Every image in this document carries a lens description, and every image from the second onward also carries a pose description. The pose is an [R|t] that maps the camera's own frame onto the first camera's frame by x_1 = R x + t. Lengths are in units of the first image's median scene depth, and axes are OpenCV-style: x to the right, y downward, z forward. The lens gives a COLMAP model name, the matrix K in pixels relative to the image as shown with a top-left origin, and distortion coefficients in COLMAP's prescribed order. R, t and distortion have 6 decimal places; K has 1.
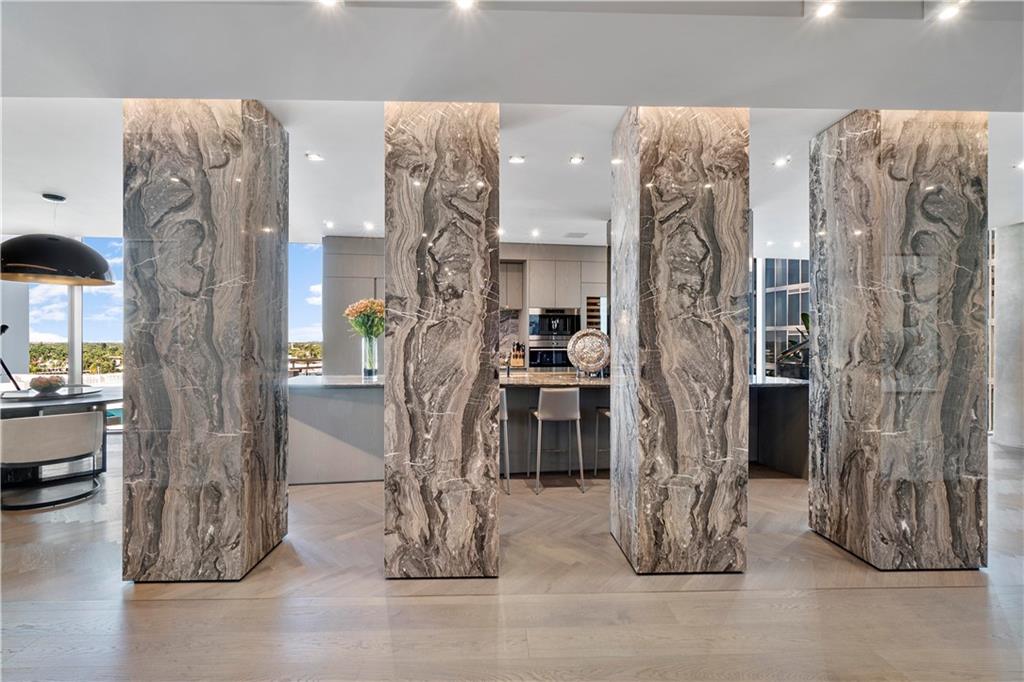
lens RADIAL K [[443.1, 0, 509.4], [0, 443.1, 338.8], [0, 0, 1]] dist [-0.004587, 0.001318]
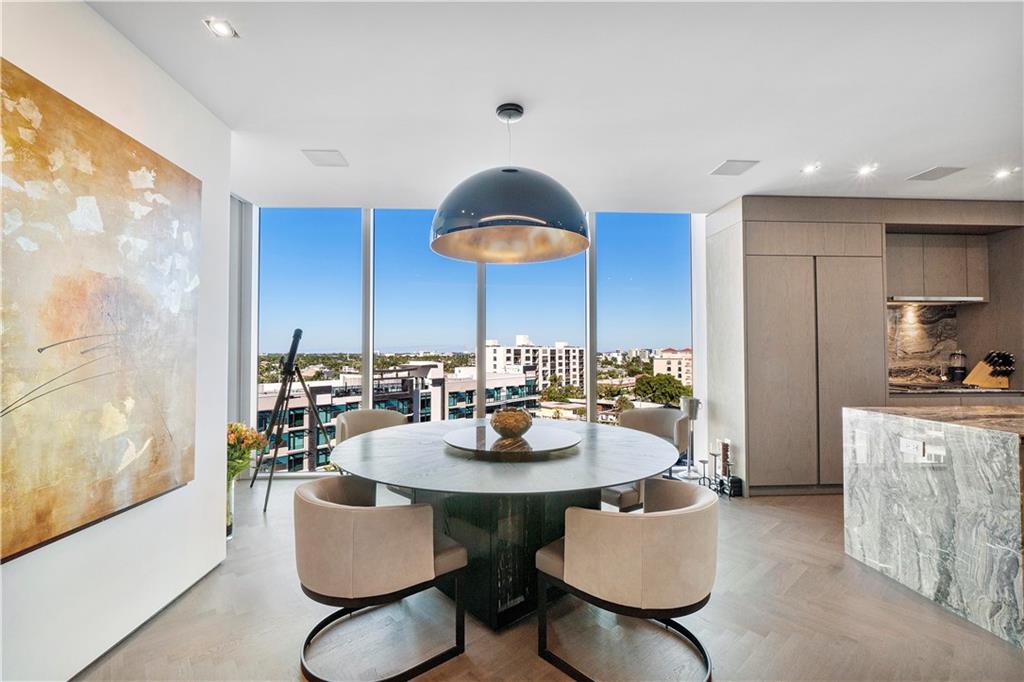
lens RADIAL K [[443.1, 0, 503.0], [0, 443.1, 339.5], [0, 0, 1]] dist [-0.004587, 0.001318]
pose [[0.994884, -0.005191, -0.100888, -0.636326], [0.003003, 0.999757, -0.021823, 0.001366], [0.100976, 0.021408, 0.994658, 0.272074]]
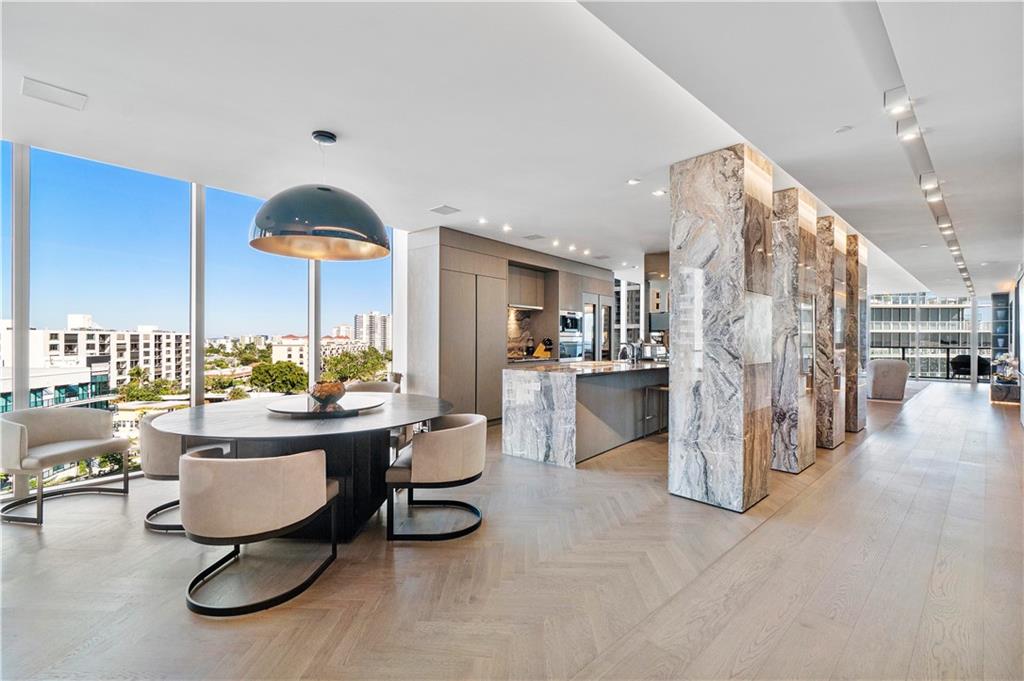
lens RADIAL K [[443.1, 0, 503.8], [0, 443.1, 337.4], [0, 0, 1]] dist [-0.004587, 0.001318]
pose [[0.758562, 0.002743, 0.651595, -0.834221], [-0.005979, 0.999978, 0.002752, 0.003762], [-0.651574, -0.005983, 0.758562, 0.171584]]
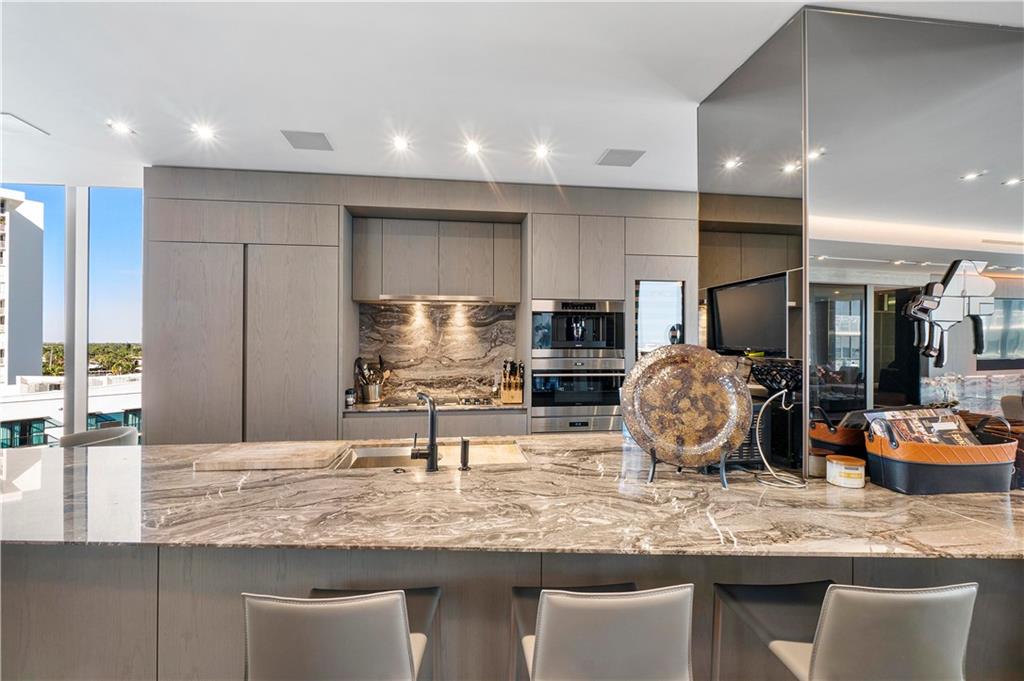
lens RADIAL K [[443.1, 0, 513.0], [0, 443.1, 339.7], [0, 0, 1]] dist [-0.004587, 0.001318]
pose [[0.999406, 0.002470, -0.034381, 0.038931], [-0.002488, 0.999997, -0.000478, -0.018642], [0.034380, 0.000564, 0.999409, 0.434458]]
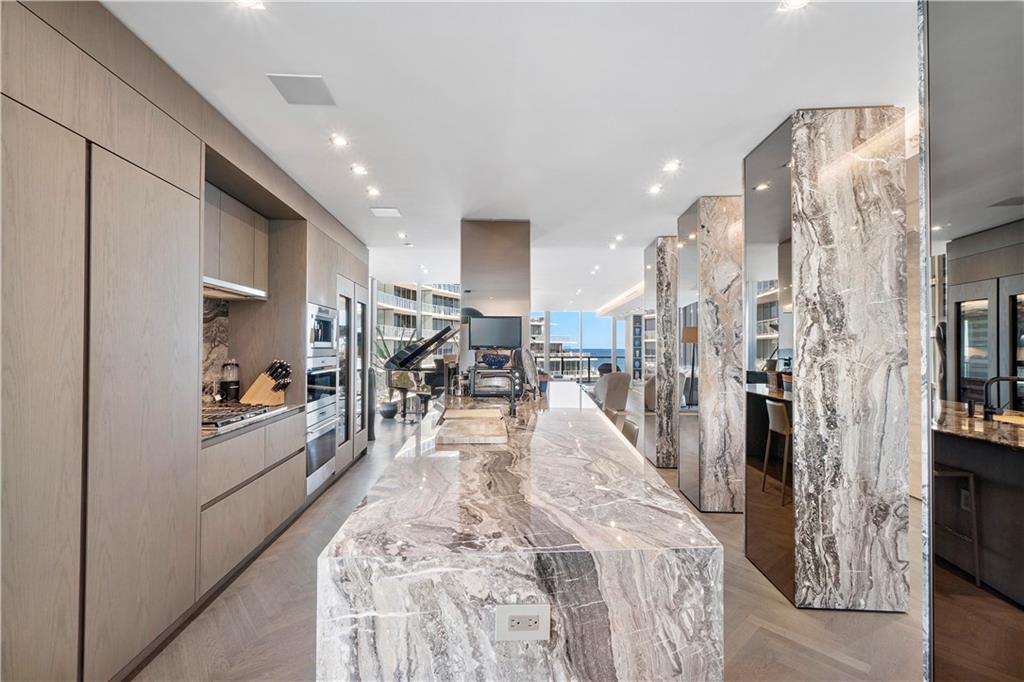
lens RADIAL K [[443.1, 0, 506.6], [0, 443.1, 341.0], [0, 0, 1]] dist [-0.004587, 0.001318]
pose [[0.092933, 0.013145, 0.995586, -0.493259], [-0.007468, 0.999894, -0.012505, -0.012581], [-0.995644, -0.006273, 0.093021, 0.660712]]
